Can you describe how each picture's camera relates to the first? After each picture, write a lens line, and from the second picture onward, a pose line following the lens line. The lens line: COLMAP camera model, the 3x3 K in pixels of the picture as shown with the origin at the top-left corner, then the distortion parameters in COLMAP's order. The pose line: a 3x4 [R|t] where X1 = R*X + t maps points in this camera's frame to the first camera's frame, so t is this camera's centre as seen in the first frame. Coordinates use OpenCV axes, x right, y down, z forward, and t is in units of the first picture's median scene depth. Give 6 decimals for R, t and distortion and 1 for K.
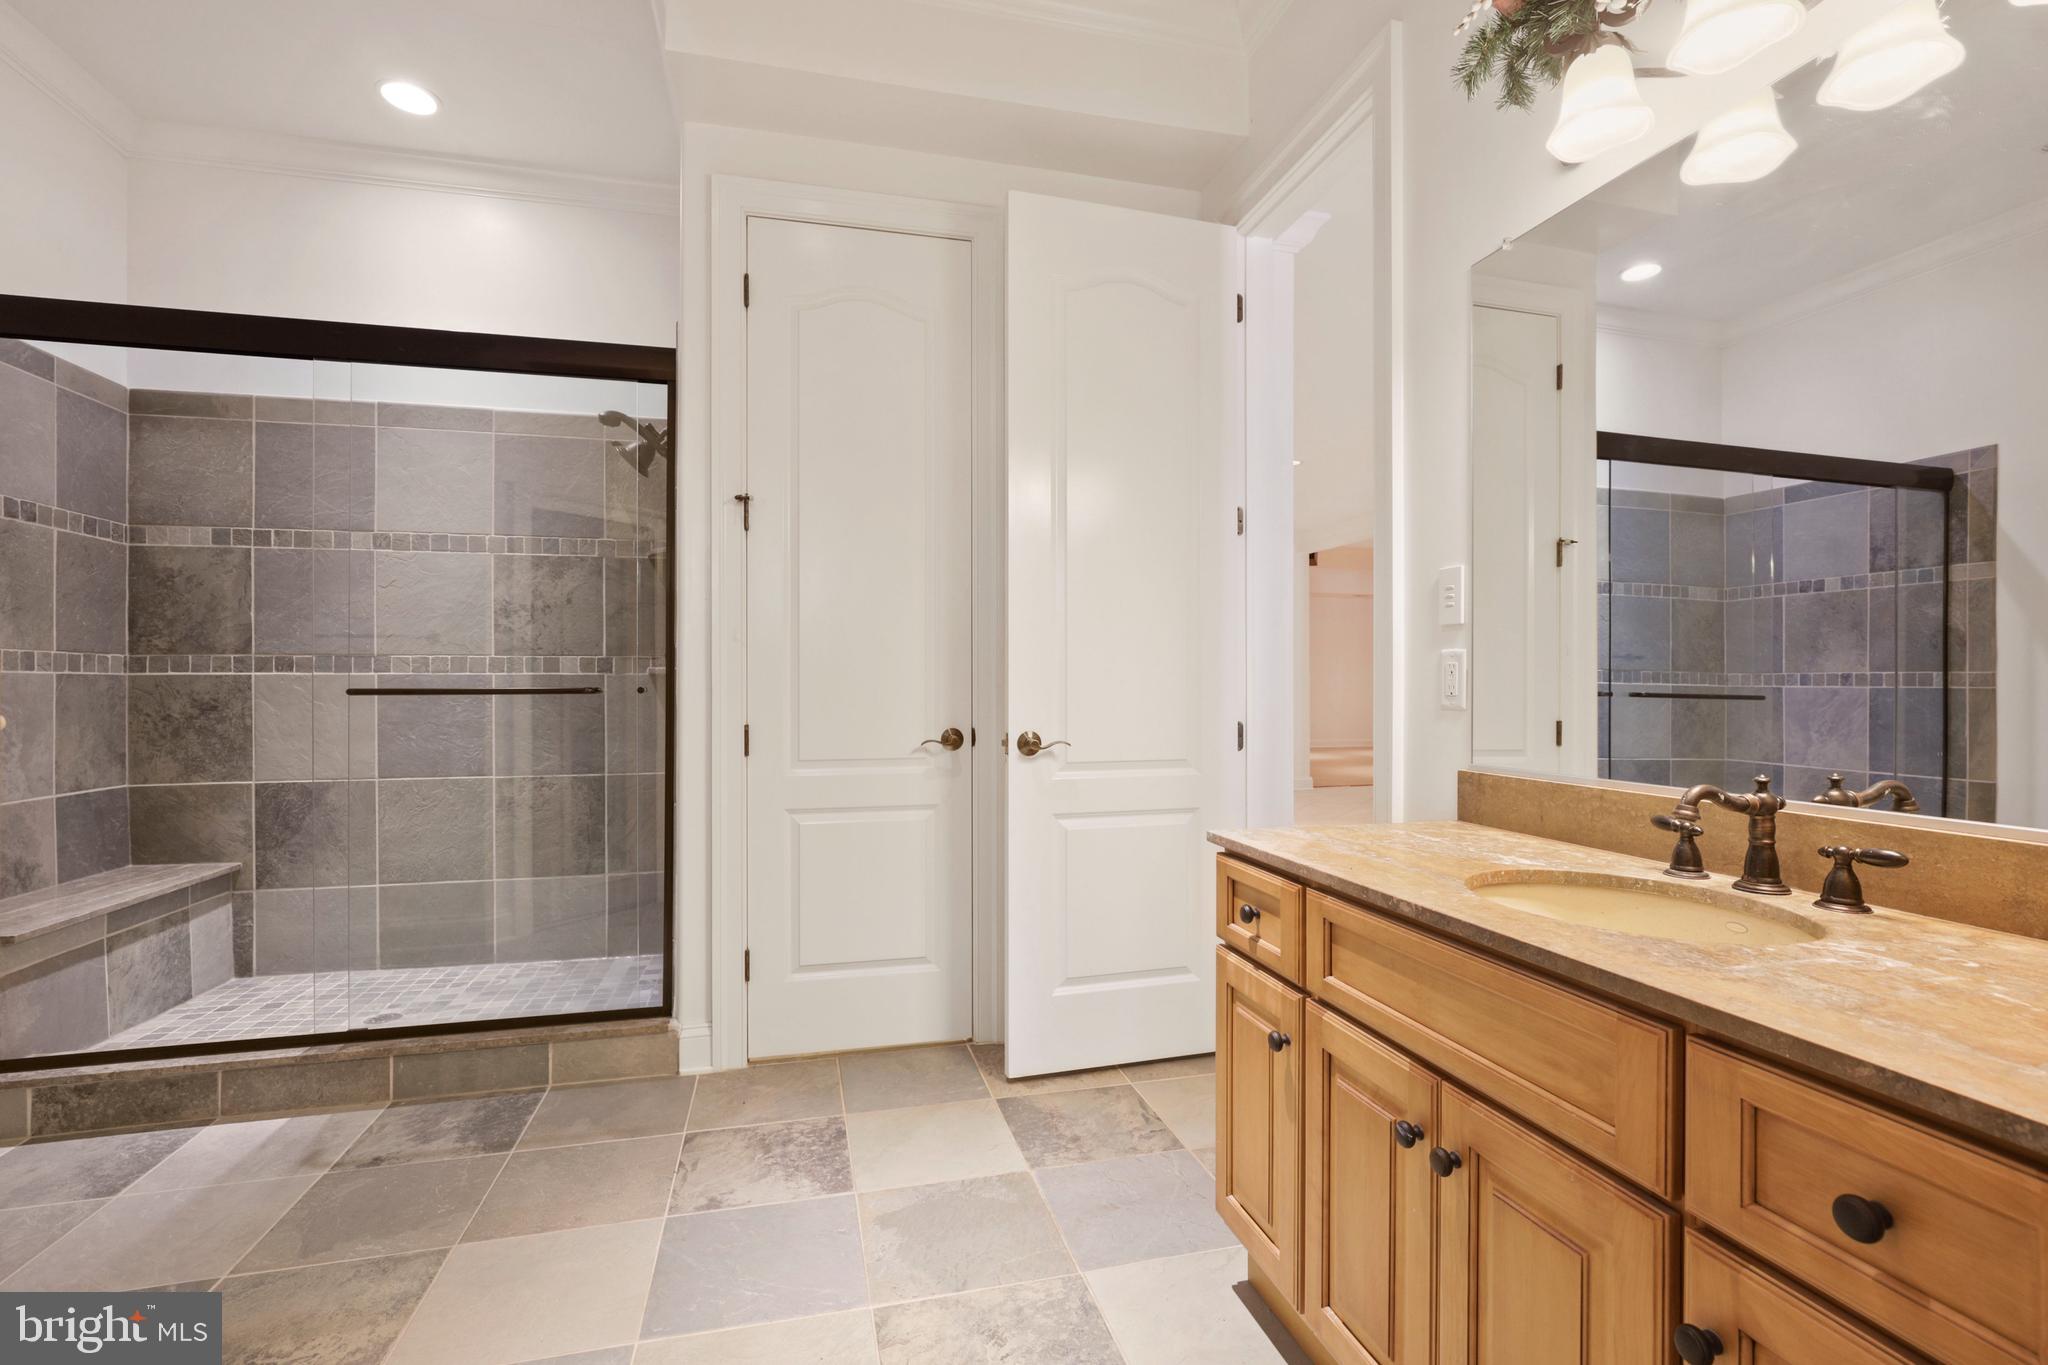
lens RADIAL K [[943.6, 0, 1033.7], [0, 943.6, 679.2], [0, 0, 1]] dist [-0.007763, 0.000733]
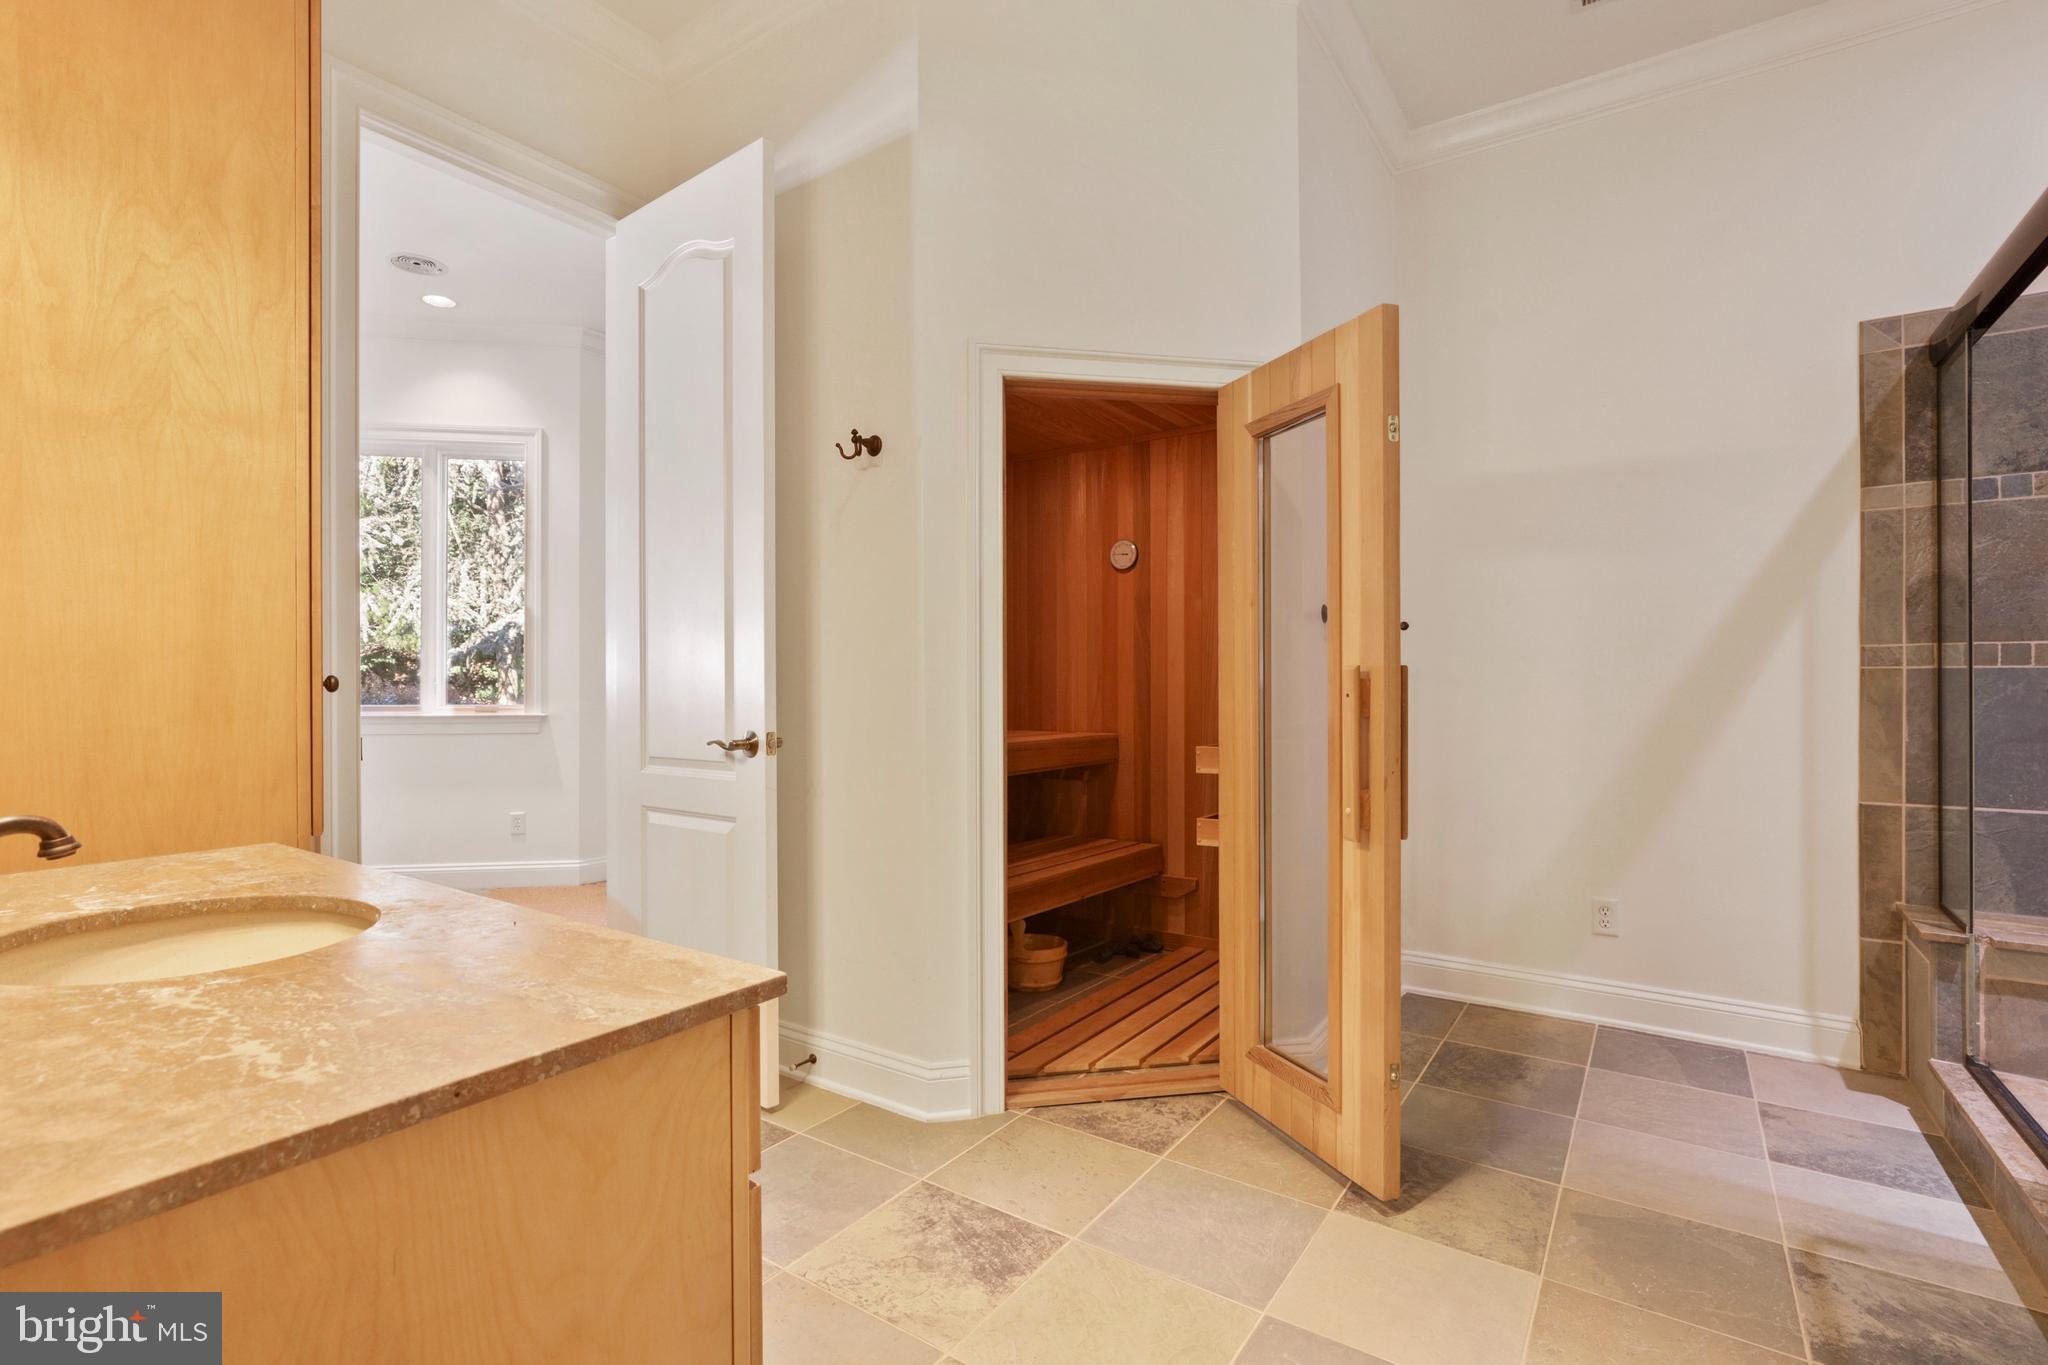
lens RADIAL K [[943.6, 0, 1028.4], [0, 943.6, 683.2], [0, 0, 1]] dist [-0.007763, 0.000733]
pose [[-0.747456, 0.003480, -0.664303, 0.227807], [0.002138, 0.999994, 0.002834, 0.002042], [0.664308, 0.000698, -0.747458, 0.789889]]
